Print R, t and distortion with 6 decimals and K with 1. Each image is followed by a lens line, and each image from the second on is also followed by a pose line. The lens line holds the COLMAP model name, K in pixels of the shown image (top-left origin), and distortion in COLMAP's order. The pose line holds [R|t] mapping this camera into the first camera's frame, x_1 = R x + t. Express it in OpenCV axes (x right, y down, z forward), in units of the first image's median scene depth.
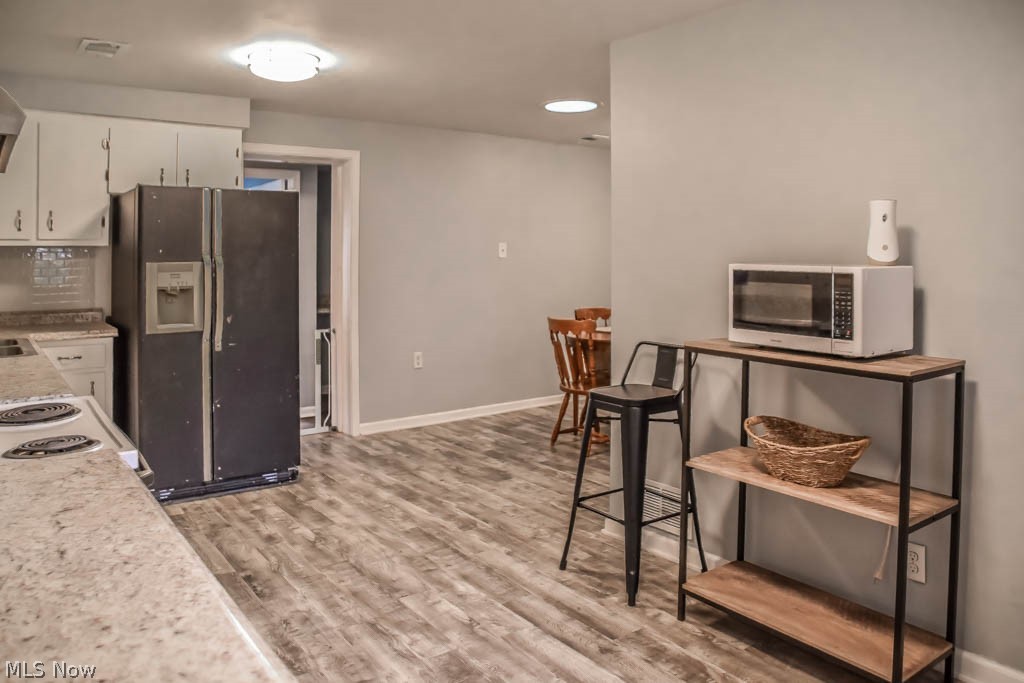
lens RADIAL K [[760.1, 0, 523.0], [0, 760.1, 316.6], [0, 0, 1]] dist [-0.134019, 0.073248]
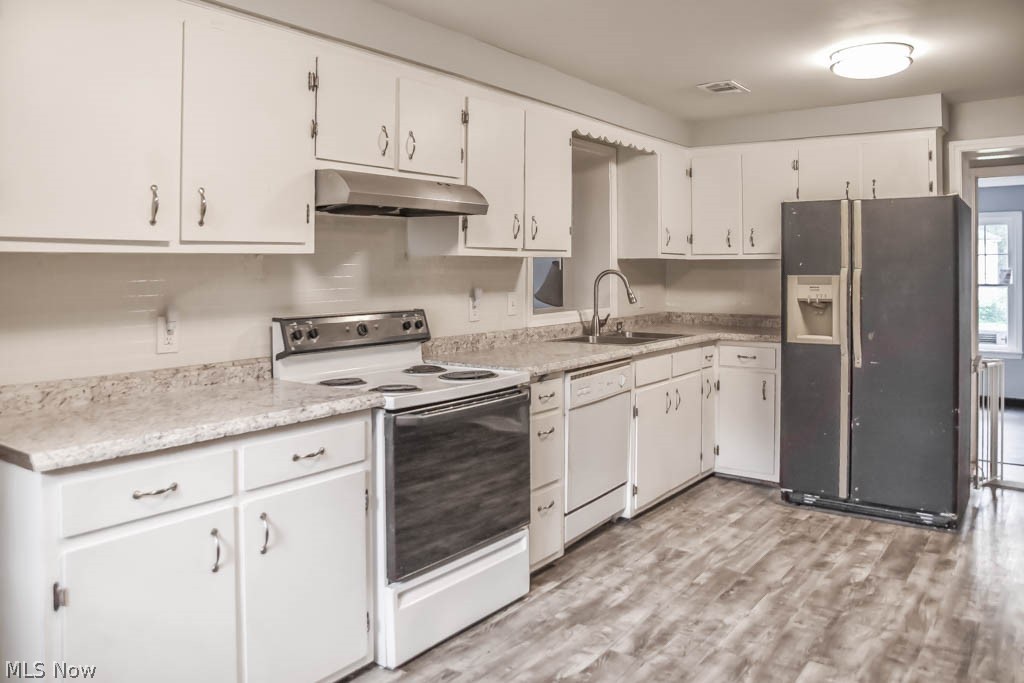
lens RADIAL K [[760.1, 0, 483.6], [0, 760.1, 331.4], [0, 0, 1]] dist [-0.134019, 0.073248]
pose [[0.257626, 0.076056, -0.963247, 0.446351], [-0.071456, 0.995667, 0.059504, -0.026593], [0.963599, 0.053500, 0.261944, 0.322862]]
